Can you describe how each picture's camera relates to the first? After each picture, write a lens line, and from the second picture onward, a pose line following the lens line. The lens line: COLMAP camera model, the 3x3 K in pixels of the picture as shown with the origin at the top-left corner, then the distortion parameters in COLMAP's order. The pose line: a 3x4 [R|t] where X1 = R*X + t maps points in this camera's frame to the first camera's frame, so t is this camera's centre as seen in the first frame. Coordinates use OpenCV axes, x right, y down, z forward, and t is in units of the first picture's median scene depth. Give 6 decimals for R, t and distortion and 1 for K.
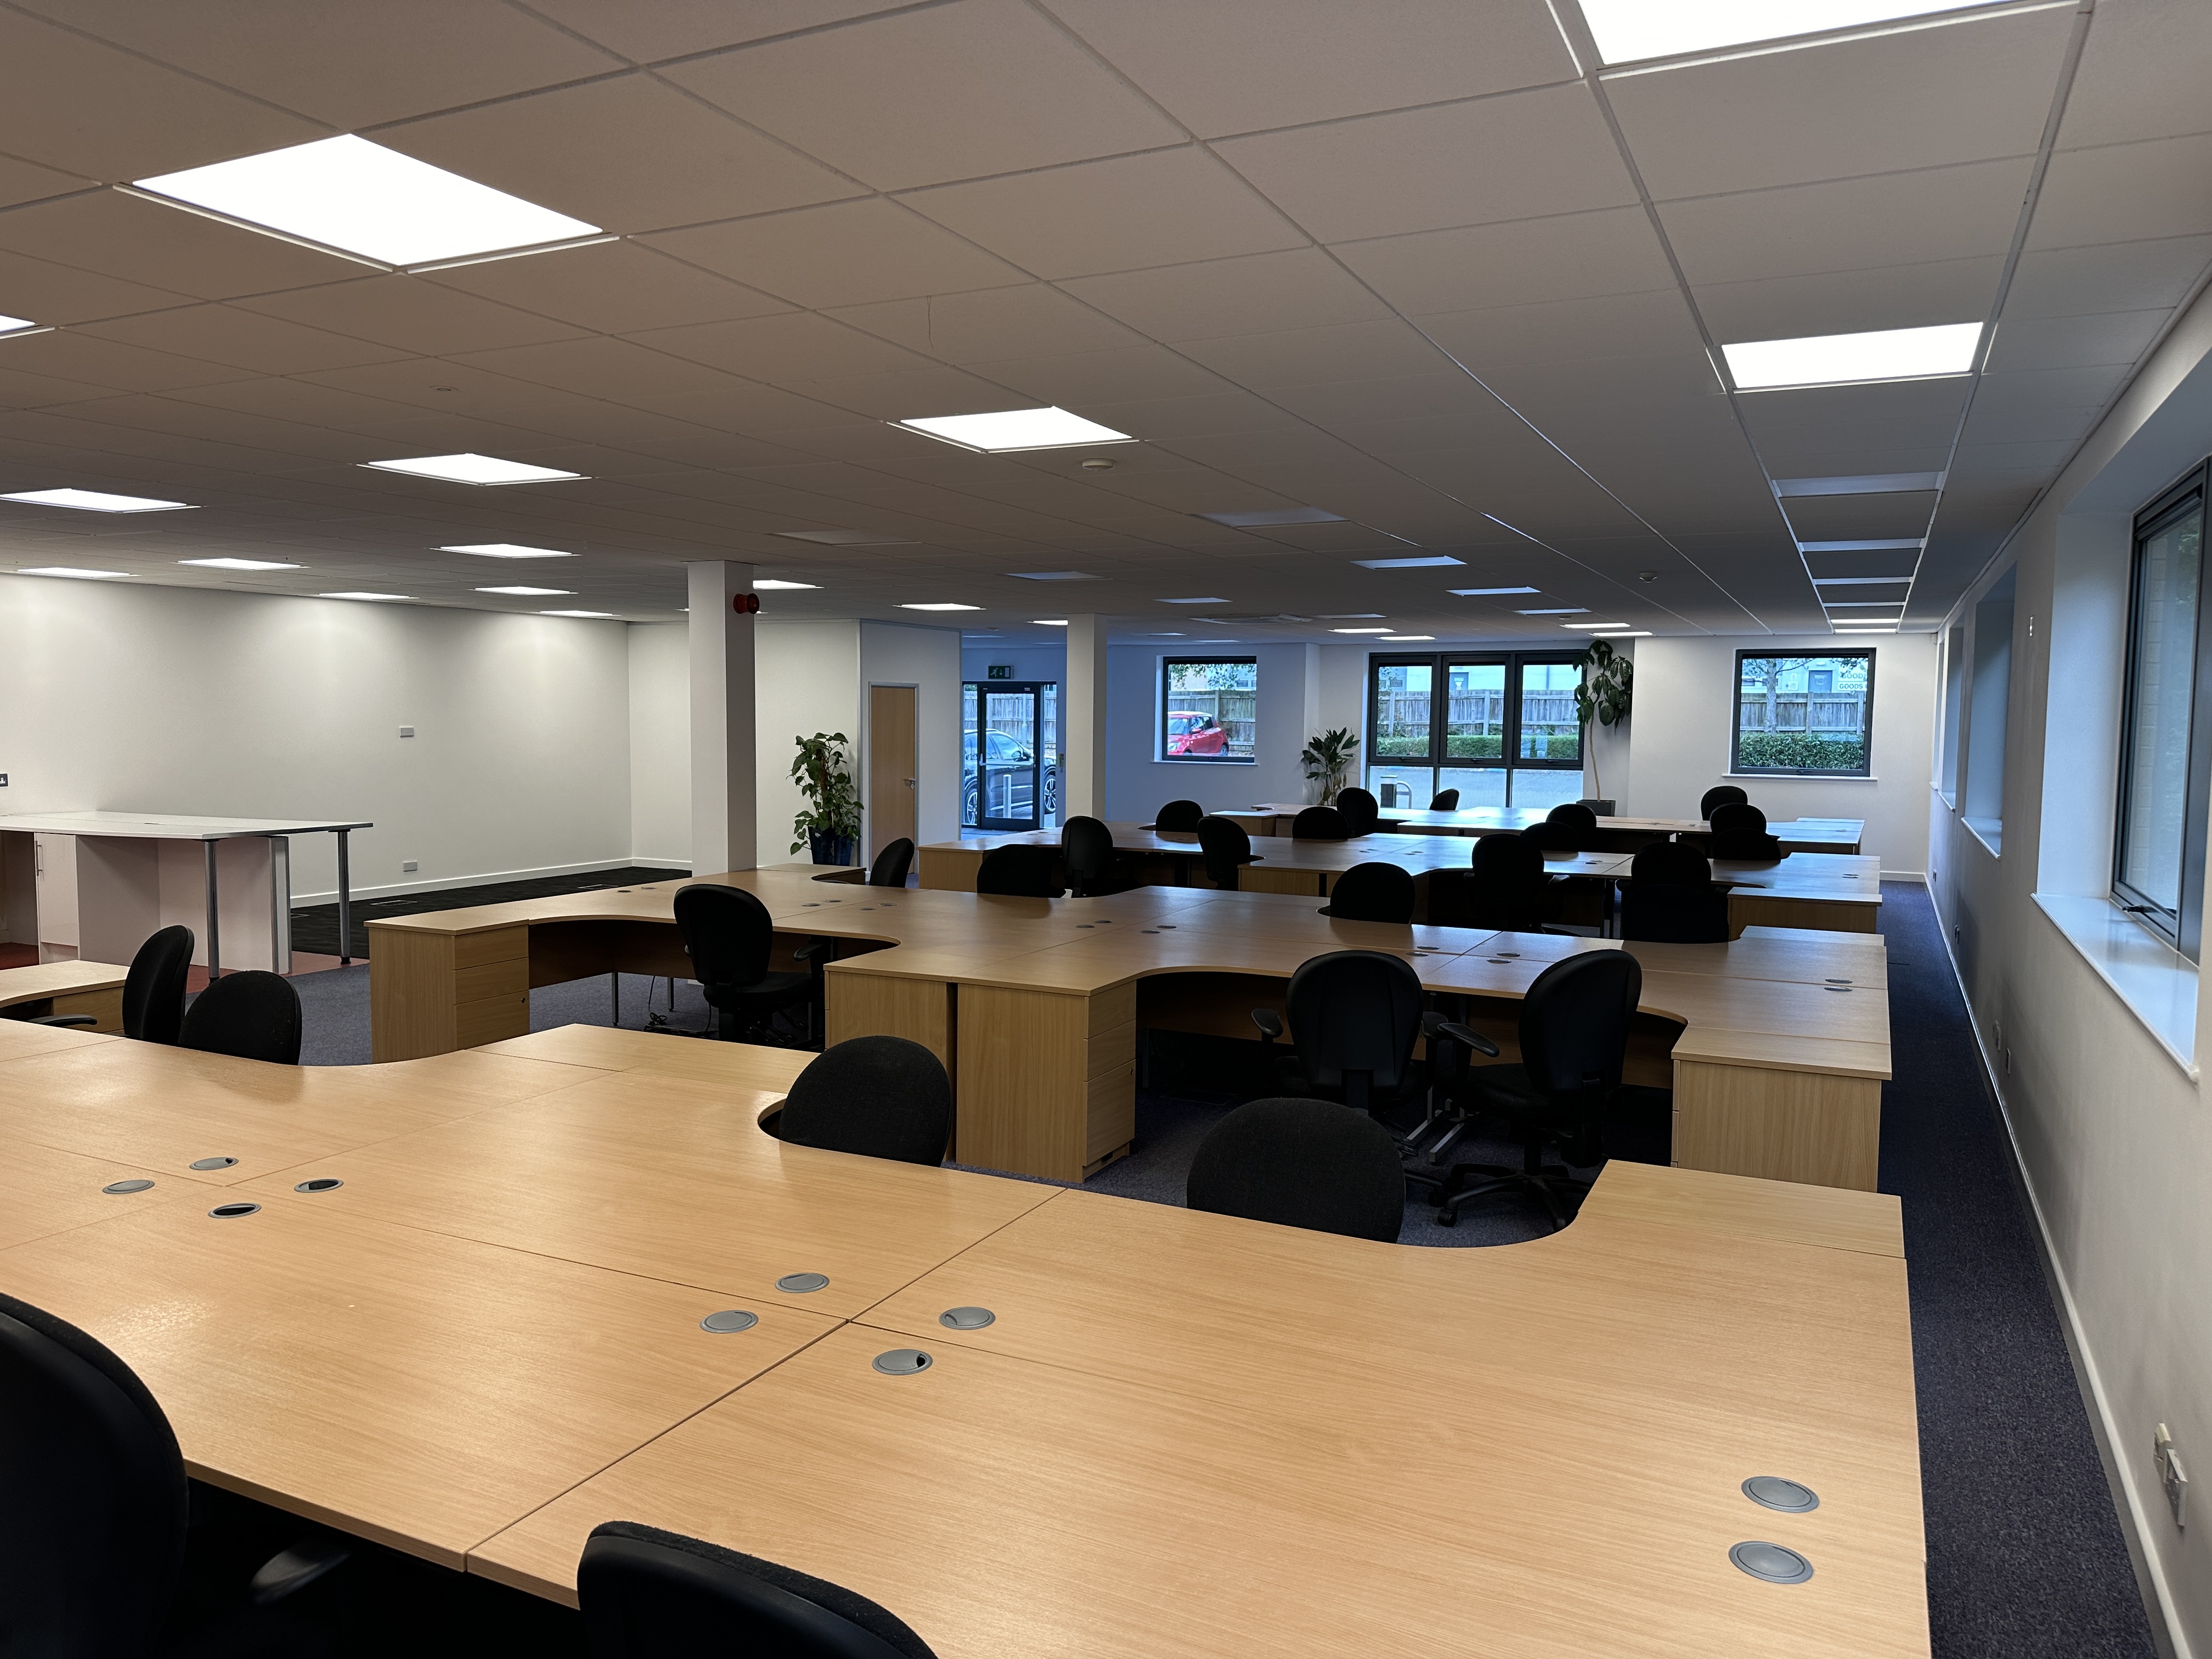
lens RADIAL K [[1537.3, 0, 1112.3], [0, 1537.3, 914.2], [0, 0, 1]] dist [0.140150, -0.259745]
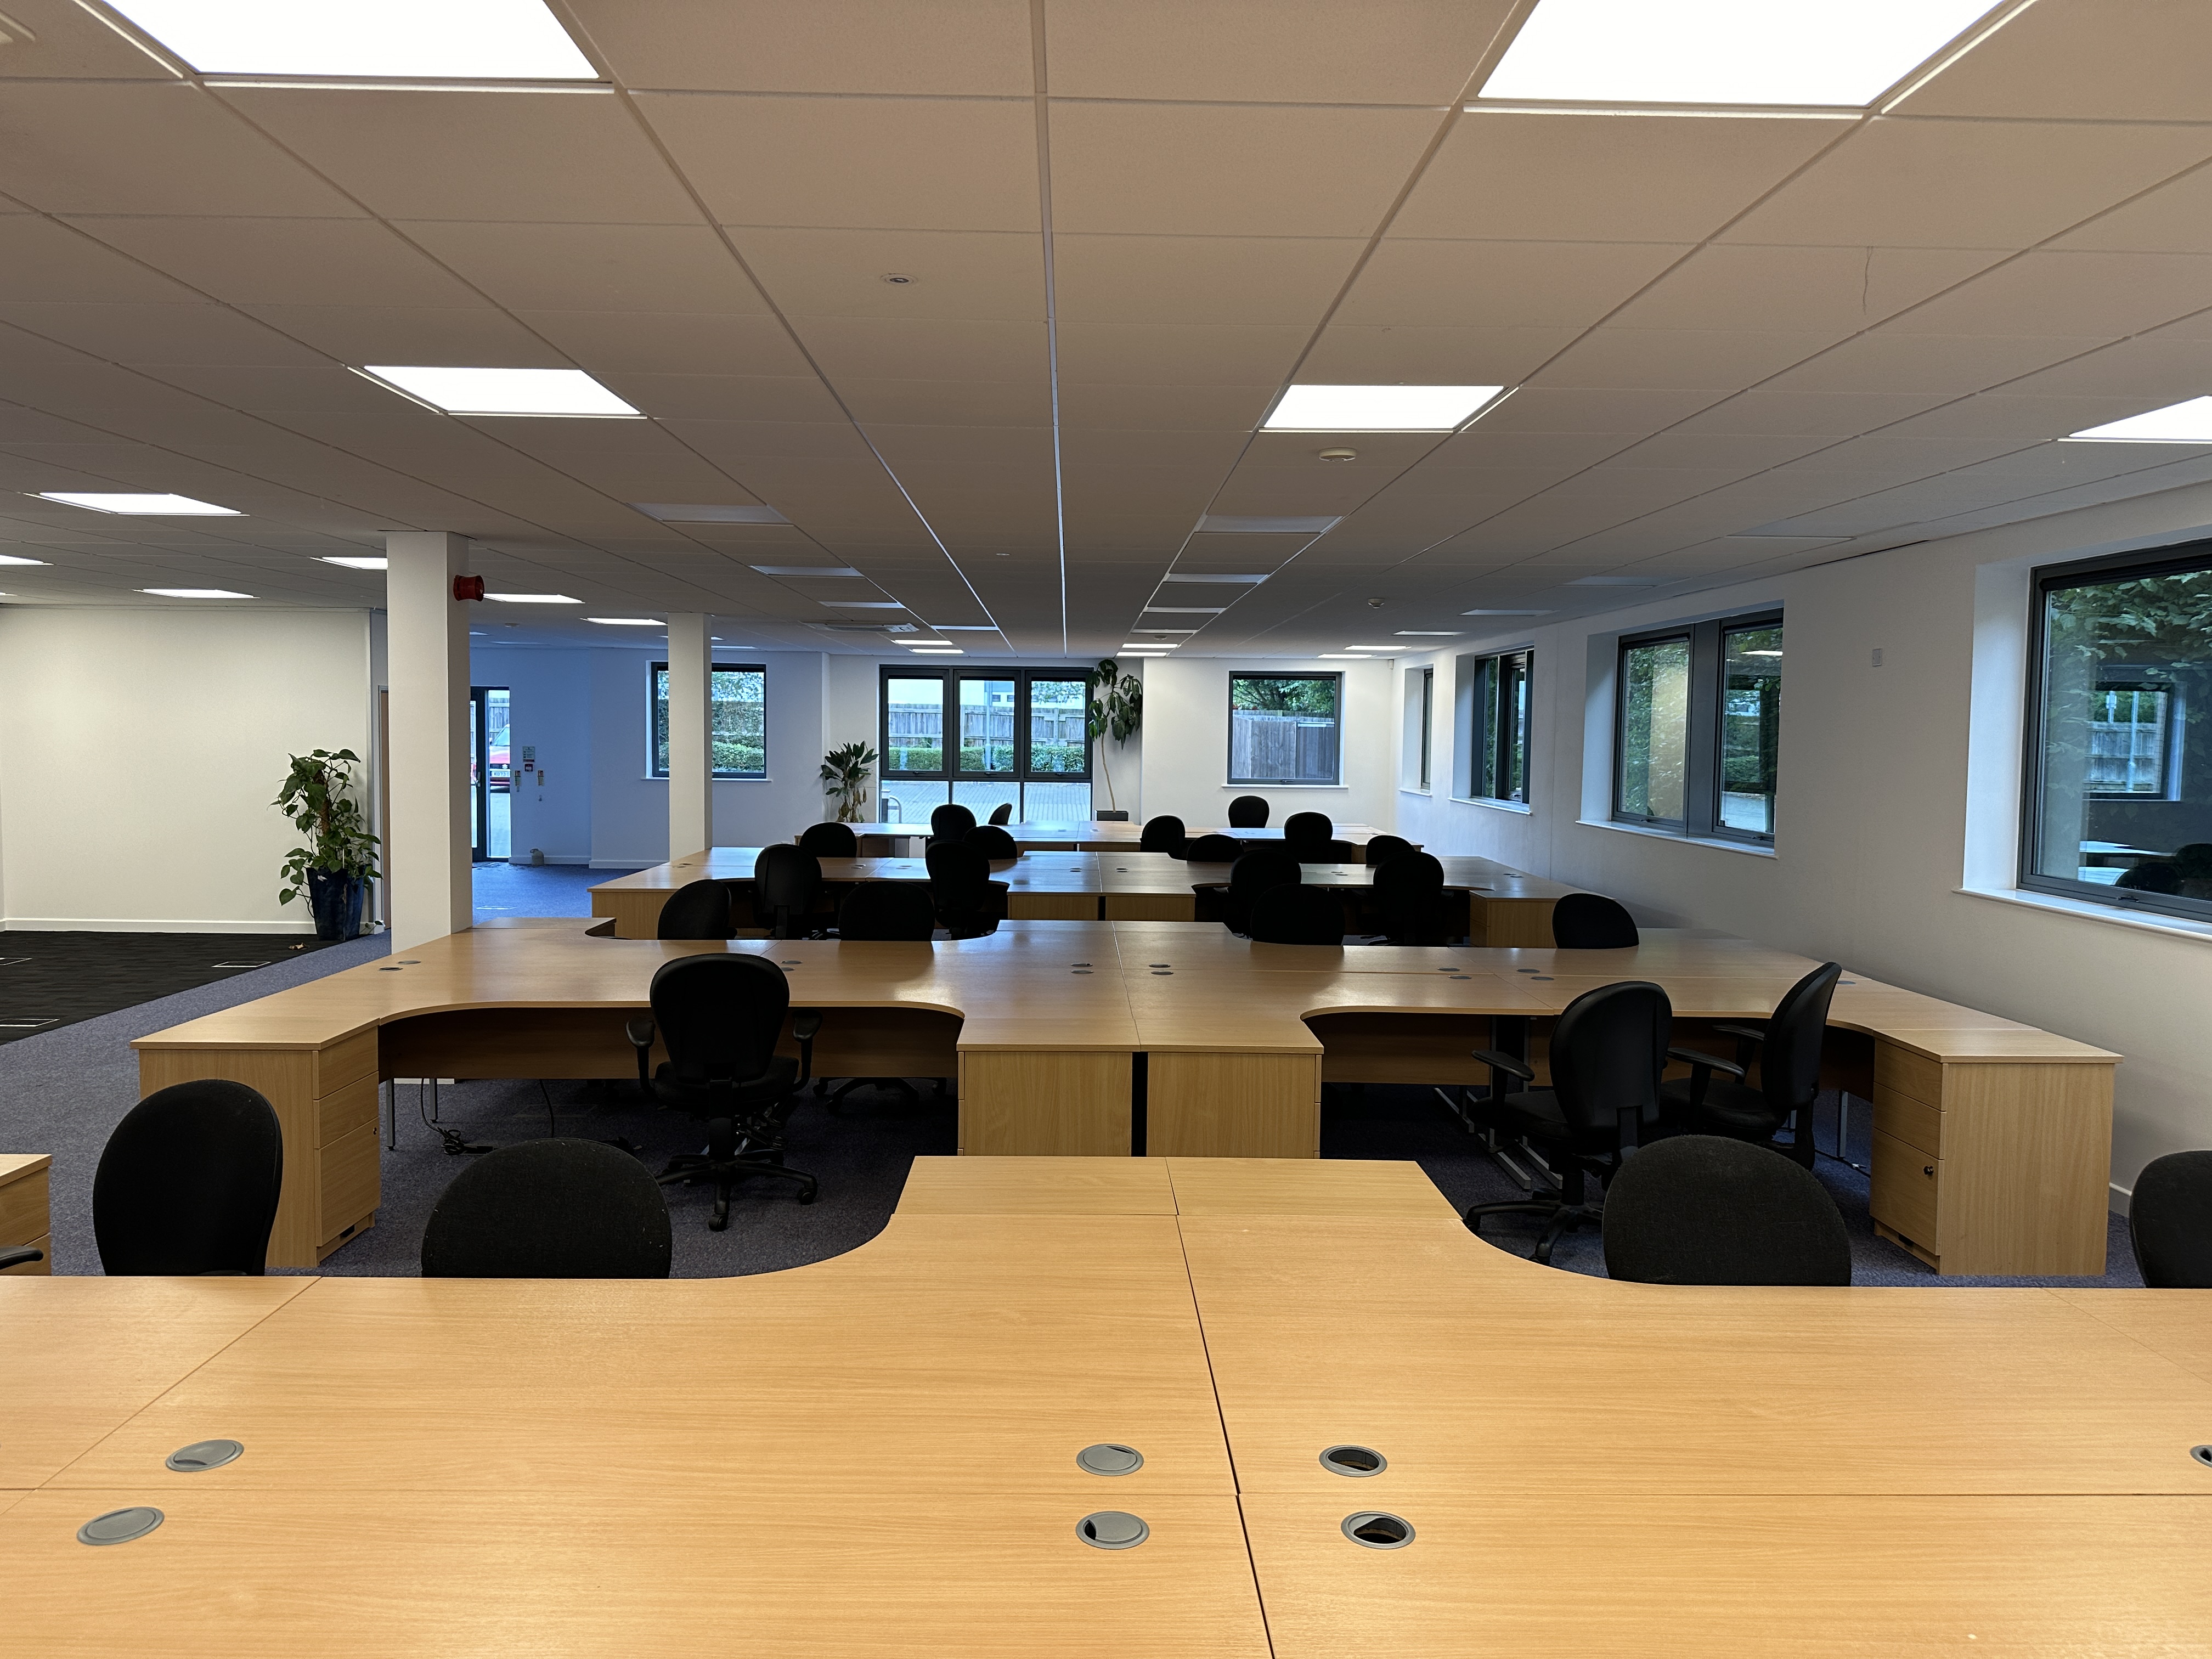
lens RADIAL K [[1537.8, 0, 1112.3], [0, 1537.8, 889.9], [0, 0, 1]] dist [0.132706, -0.132790]
pose [[0.883299, -0.048739, 0.466270, -0.171696], [0.058858, 0.998241, -0.007156, -0.013330], [-0.465101, 0.033765, 0.884613, 0.086326]]
